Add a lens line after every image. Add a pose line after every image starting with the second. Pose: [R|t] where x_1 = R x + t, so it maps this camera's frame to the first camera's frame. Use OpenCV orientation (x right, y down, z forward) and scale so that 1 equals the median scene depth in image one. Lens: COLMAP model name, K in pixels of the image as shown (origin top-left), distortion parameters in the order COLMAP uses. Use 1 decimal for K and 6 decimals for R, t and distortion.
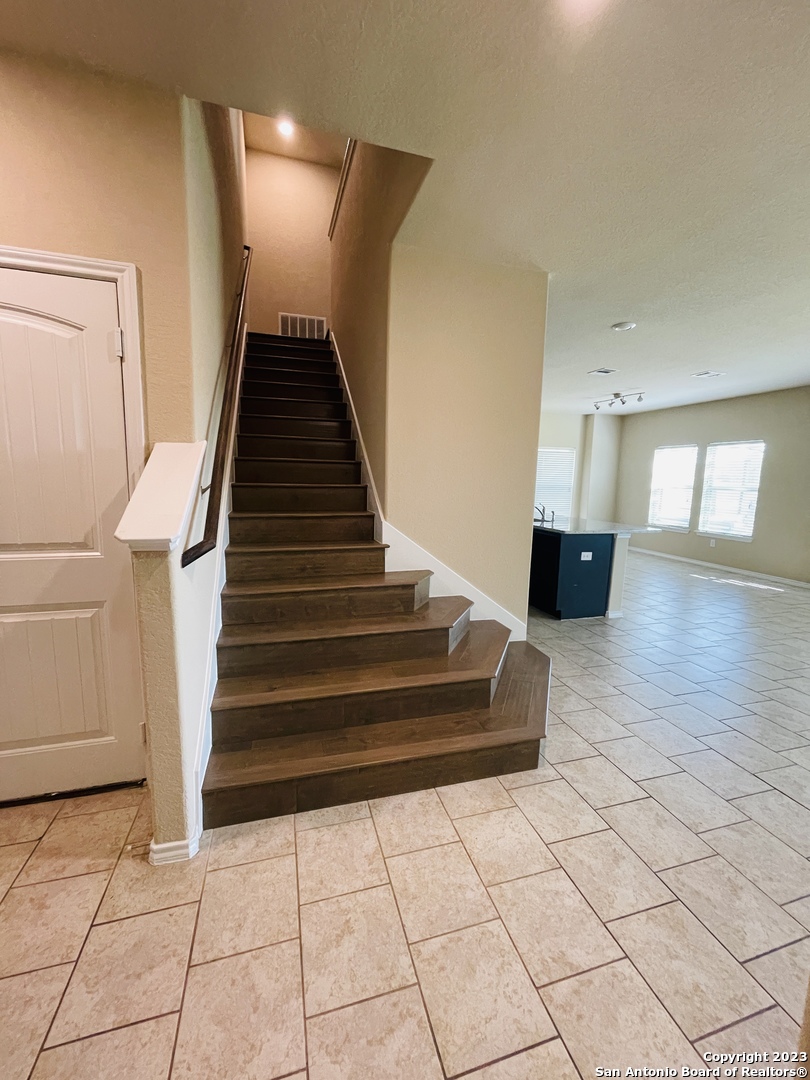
lens RADIAL K [[436.4, 0, 401.5], [0, 436.4, 538.2], [0, 0, 1]] dist [-0.000985, -0.000455]
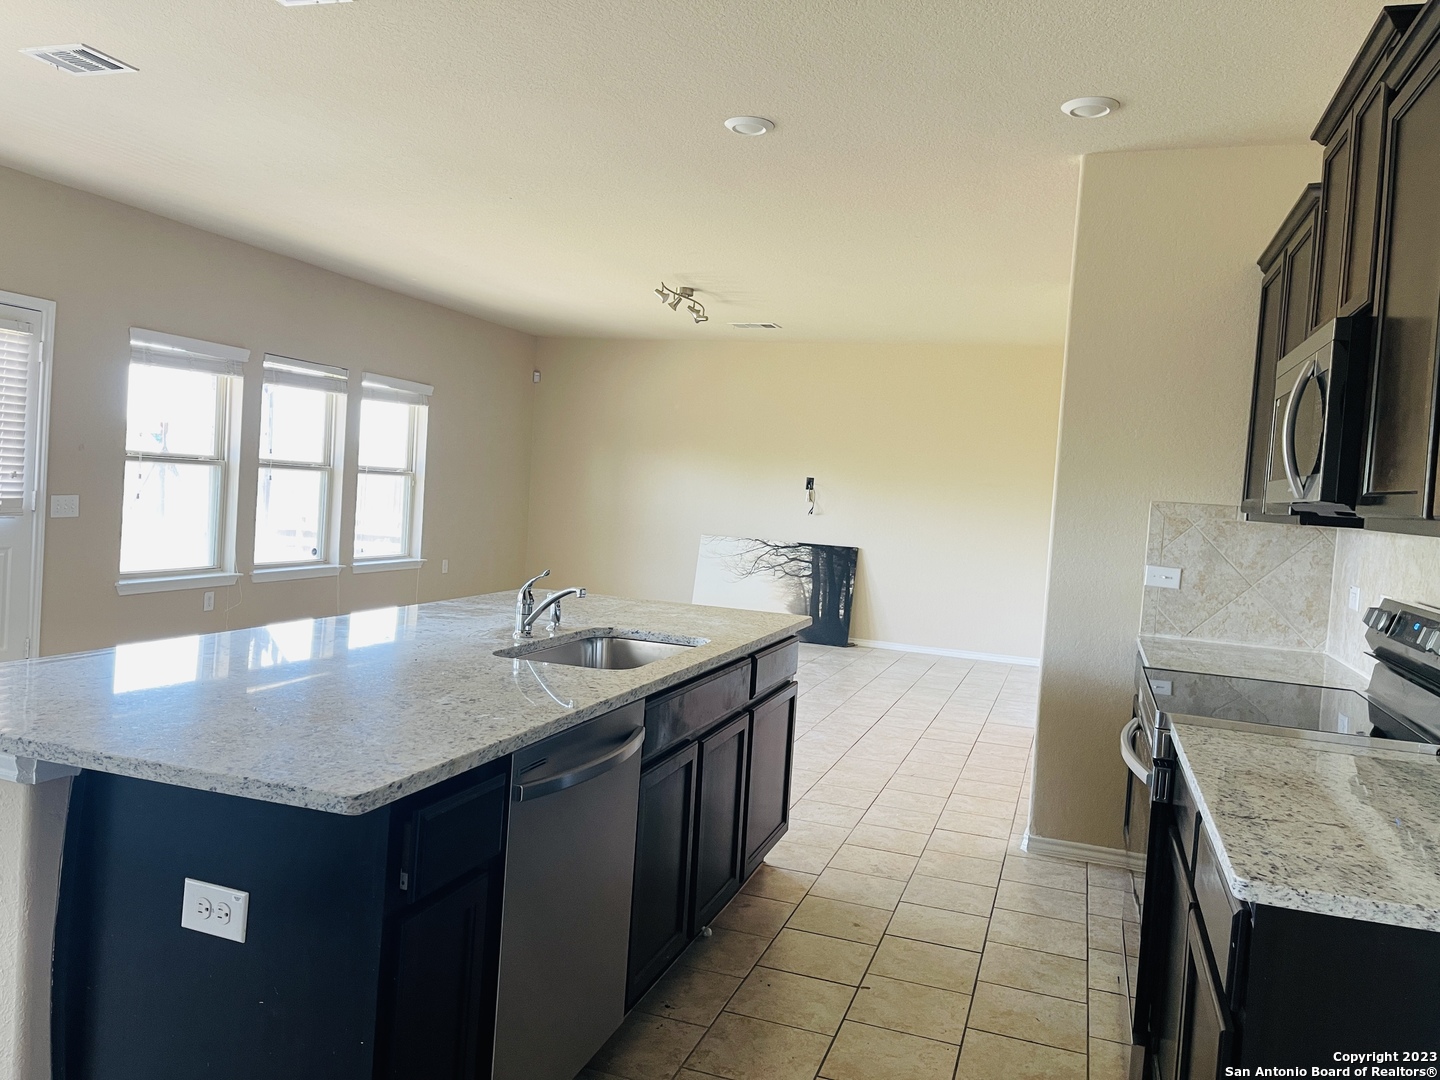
lens RADIAL K [[1086.4, 0, 718.4], [0, 1086.4, 512.9], [0, 0, 1]] dist [0.061558, -0.079530]
pose [[-0.813336, -0.092909, 0.574327, -0.175088], [-0.006548, 0.988566, 0.150648, -0.383174], [-0.581757, 0.118767, -0.804645, 2.697053]]
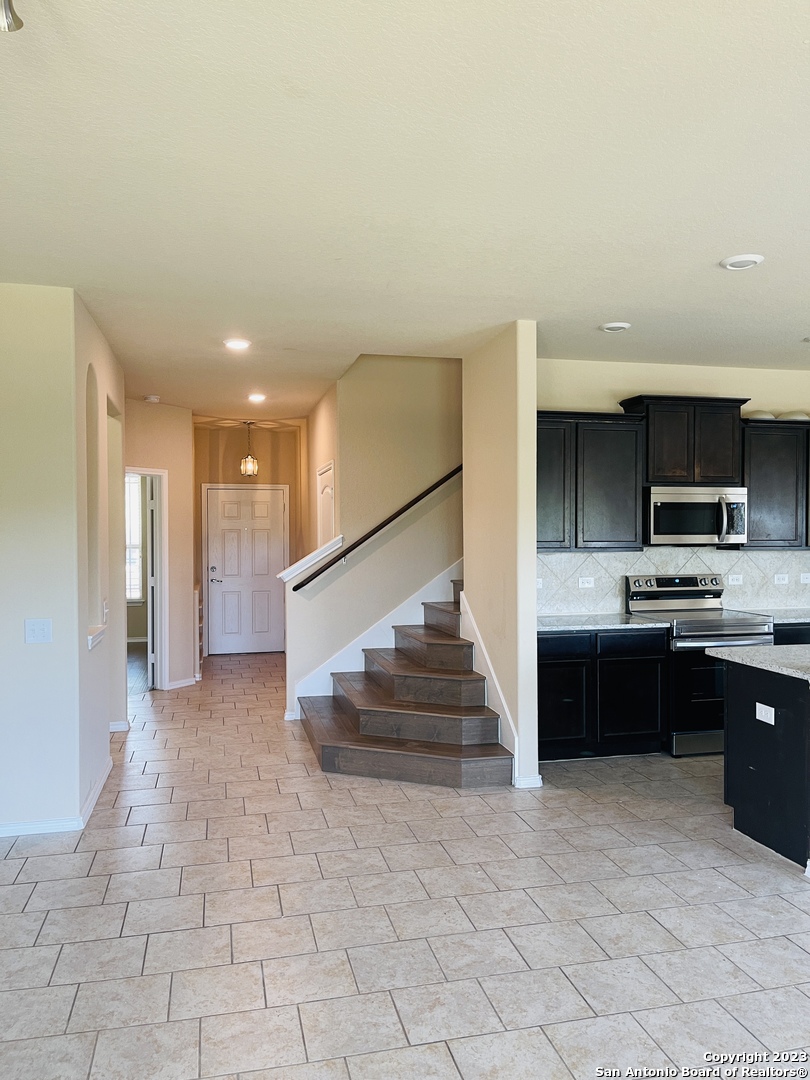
lens RADIAL K [[814.8, 0, 418.0], [0, 814.8, 547.0], [0, 0, 1]] dist [0.061558, -0.079530]
pose [[-0.043275, -0.006037, -0.999045, 2.095155], [-0.131282, 0.991345, -0.000304, -0.141035], [0.990400, 0.131144, -0.043693, 0.979826]]
